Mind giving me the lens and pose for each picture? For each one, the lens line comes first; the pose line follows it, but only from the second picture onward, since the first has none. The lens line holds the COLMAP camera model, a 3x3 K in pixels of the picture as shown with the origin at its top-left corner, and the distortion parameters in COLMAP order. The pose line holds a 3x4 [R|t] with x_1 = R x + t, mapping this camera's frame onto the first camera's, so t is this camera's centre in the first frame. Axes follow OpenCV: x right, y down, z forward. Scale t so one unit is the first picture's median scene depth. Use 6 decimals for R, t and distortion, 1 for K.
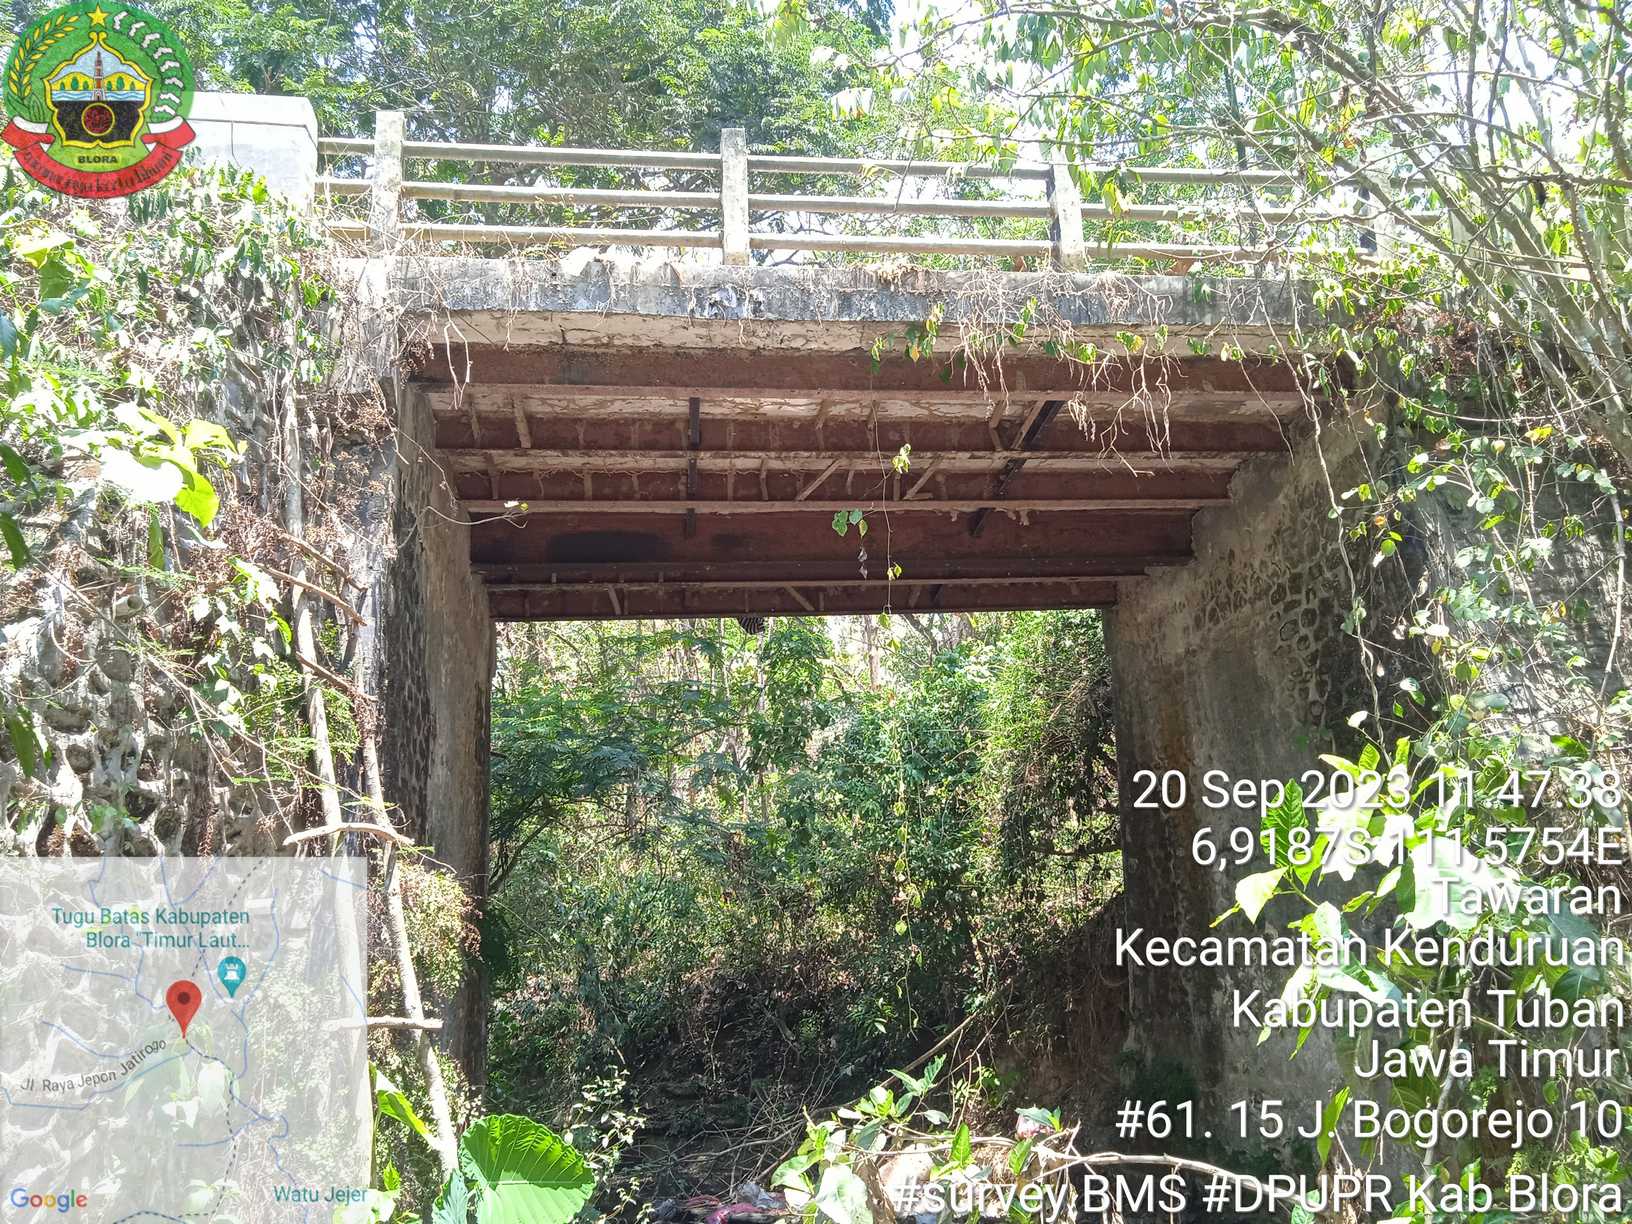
lens RADIAL K [[1353.8, 0, 819.4], [0, 1353.8, 619.9], [0, 0, 1]] dist [0.059122, -0.058113]
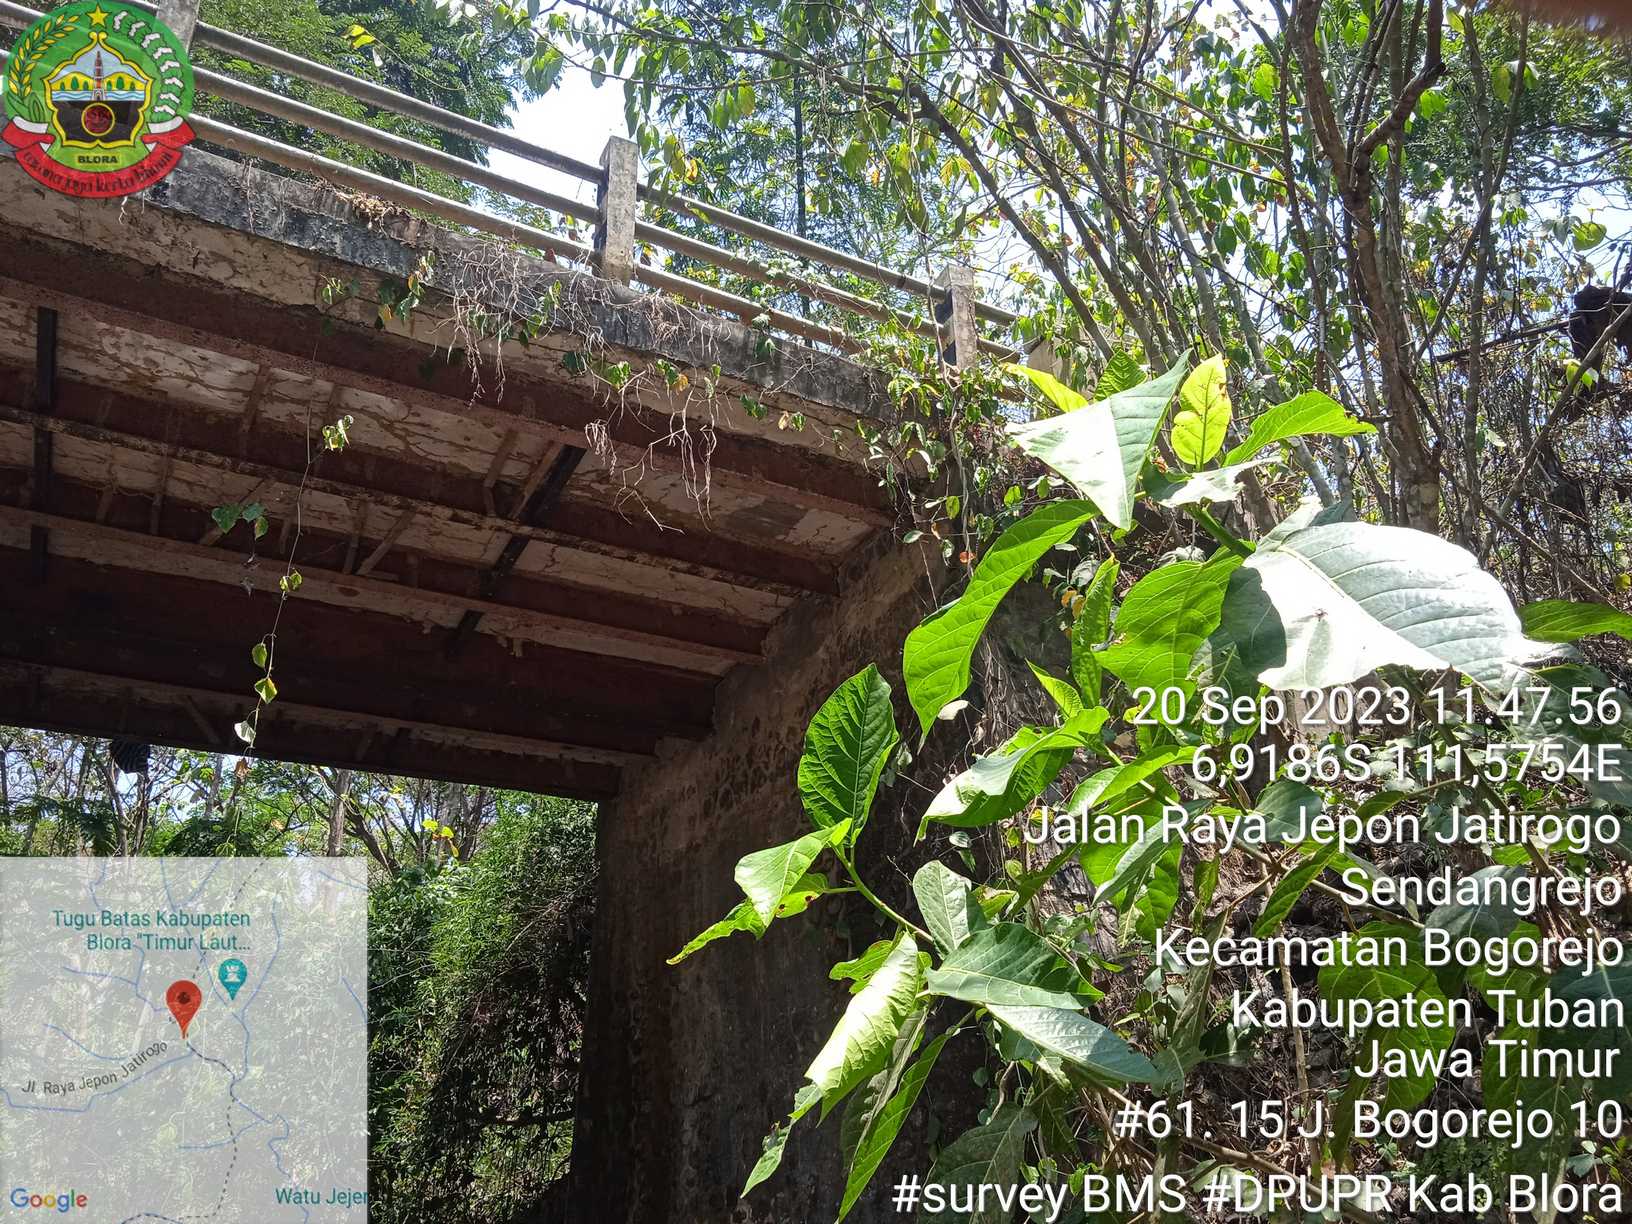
lens RADIAL K [[1353.8, 0, 819.4], [0, 1353.8, 619.9], [0, 0, 1]] dist [0.059122, -0.058113]
pose [[0.931353, 0.182149, 0.315284, 0.090243], [-0.109674, 0.966004, -0.234111, 0.112717], [-0.347209, 0.183462, 0.919667, 0.290205]]
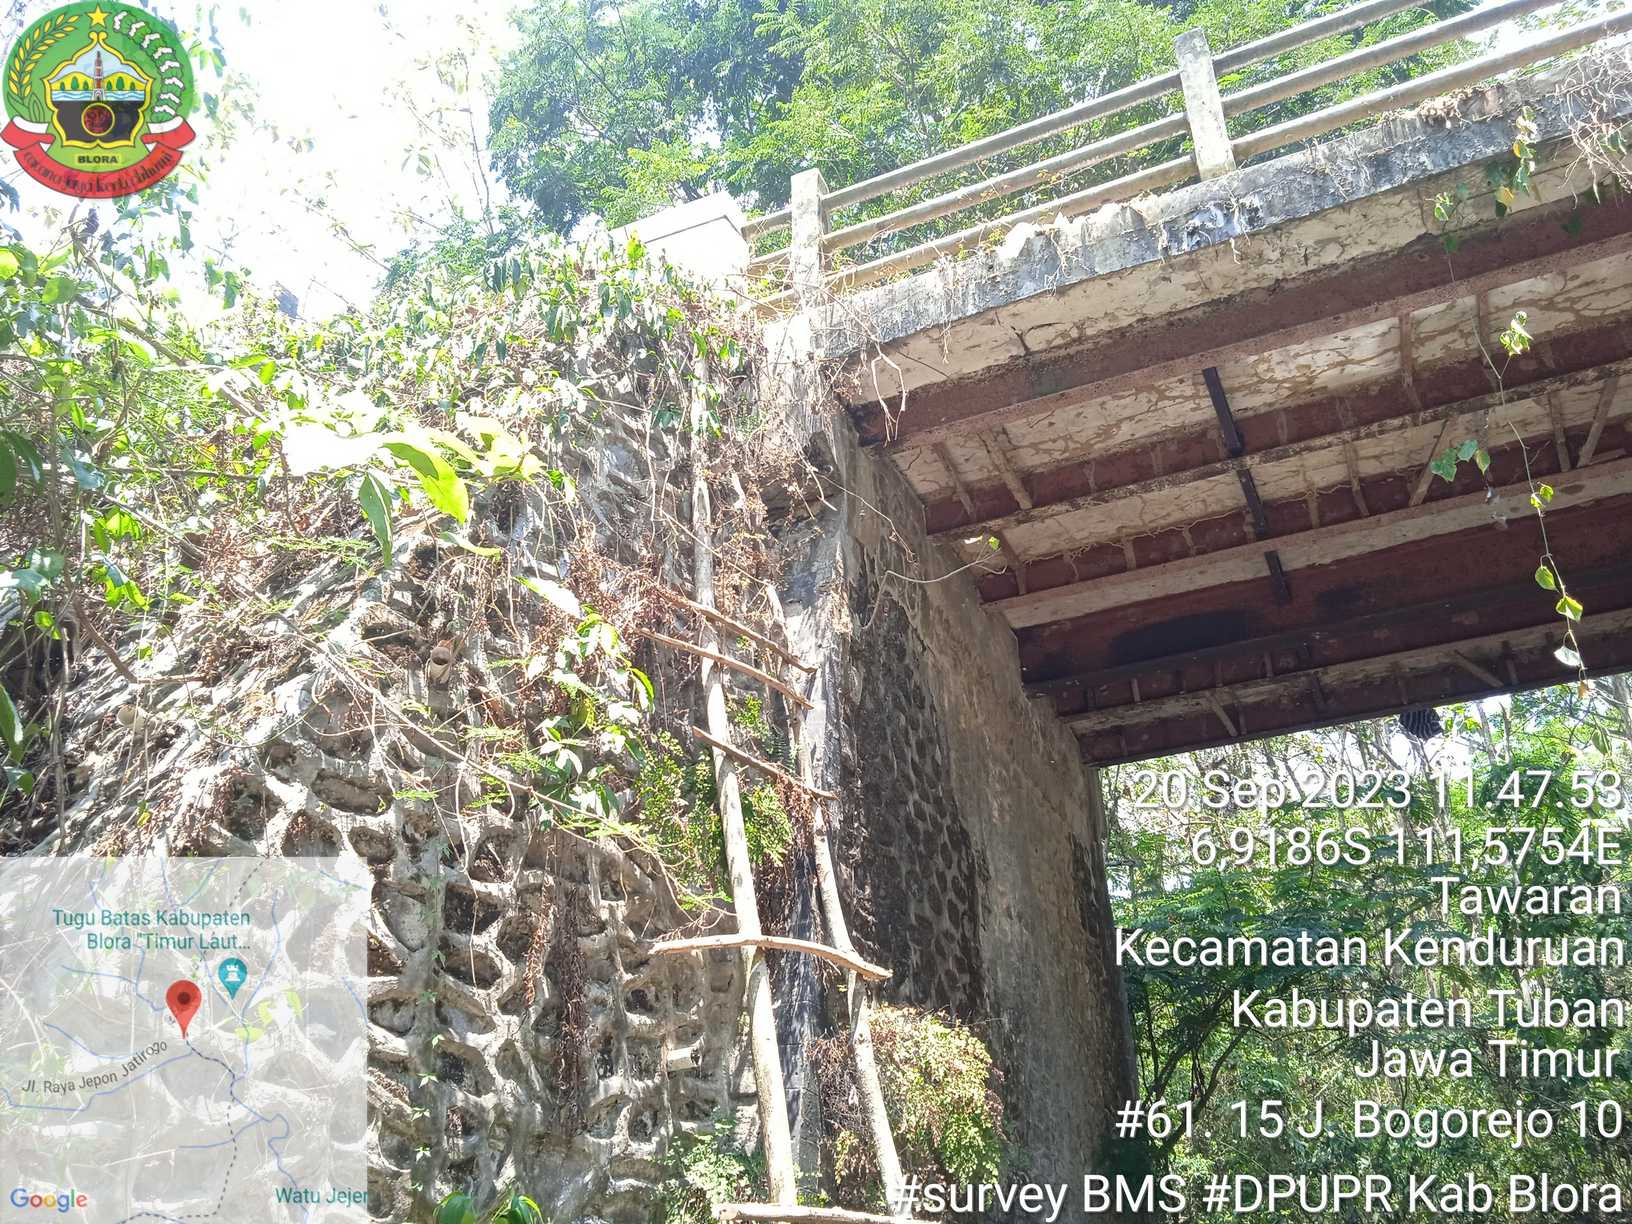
lens RADIAL K [[1353.8, 0, 819.4], [0, 1353.8, 619.9], [0, 0, 1]] dist [0.059122, -0.058113]
pose [[0.857922, -0.220411, -0.464100, 0.049859], [0.132510, 0.967669, -0.214612, 0.115075], [0.496398, 0.122623, 0.859391, 0.280014]]
